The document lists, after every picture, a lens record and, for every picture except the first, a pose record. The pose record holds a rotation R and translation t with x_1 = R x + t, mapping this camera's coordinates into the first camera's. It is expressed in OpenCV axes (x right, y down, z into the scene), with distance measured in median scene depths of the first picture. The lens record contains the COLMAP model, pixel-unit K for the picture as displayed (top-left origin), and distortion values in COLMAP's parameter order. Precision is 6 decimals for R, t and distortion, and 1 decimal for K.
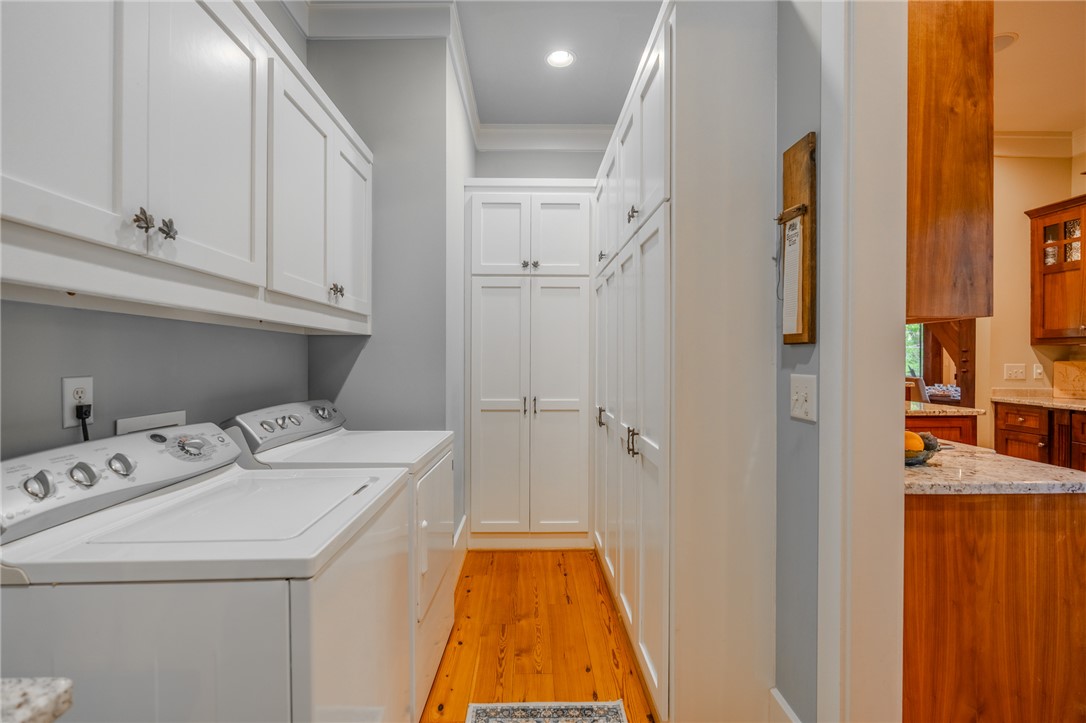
lens RADIAL K [[486.5, 0, 541.8], [0, 486.5, 361.7], [0, 0, 1]] dist [-0.002271, -0.000463]
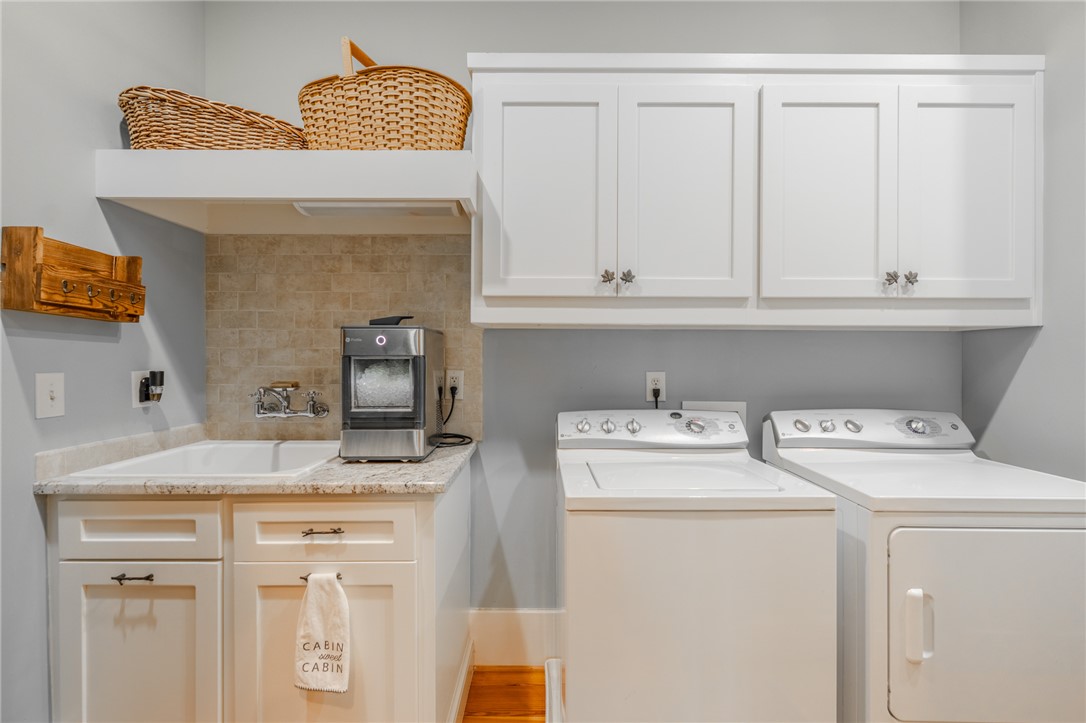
lens RADIAL K [[486.5, 0, 541.8], [0, 486.5, 361.7], [0, 0, 1]] dist [-0.002271, -0.000463]
pose [[-0.034829, 0.002657, -0.999390, 0.687251], [-0.009583, 0.999950, 0.002992, -0.002595], [0.999347, 0.009681, -0.034802, 0.673271]]
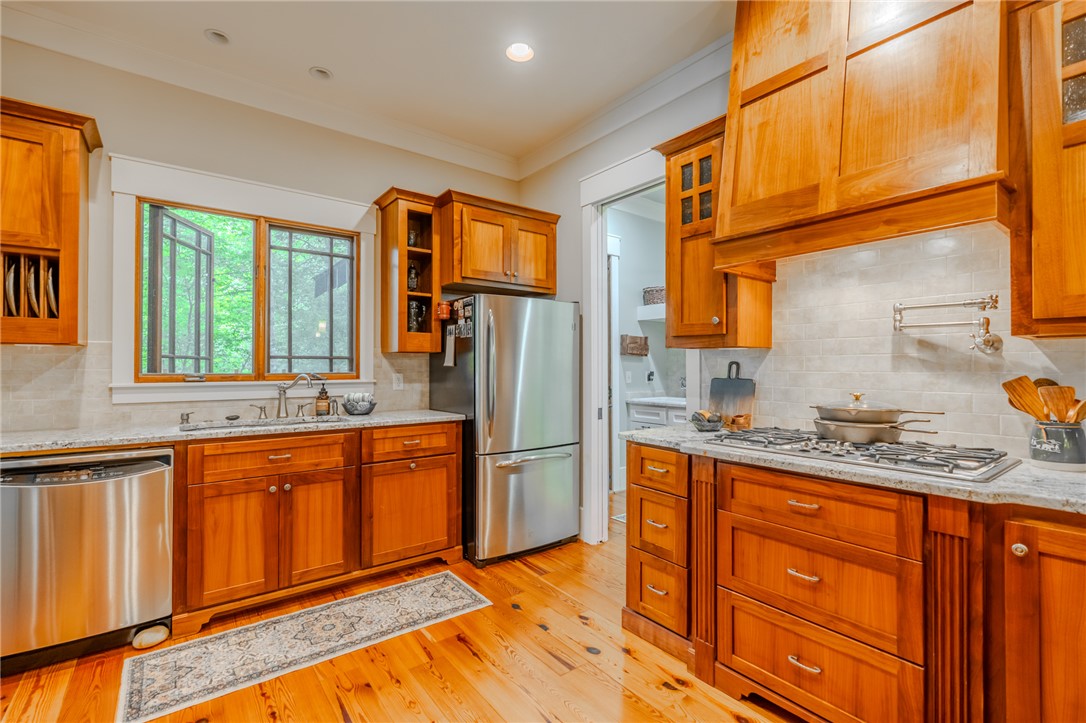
lens RADIAL K [[486.5, 0, 541.8], [0, 486.5, 361.7], [0, 0, 1]] dist [-0.002271, -0.000463]
pose [[-0.811037, -0.009062, -0.584924, 2.616386], [-0.008606, 0.999957, -0.003558, -0.023146], [0.584931, 0.002148, -0.811080, 2.417996]]
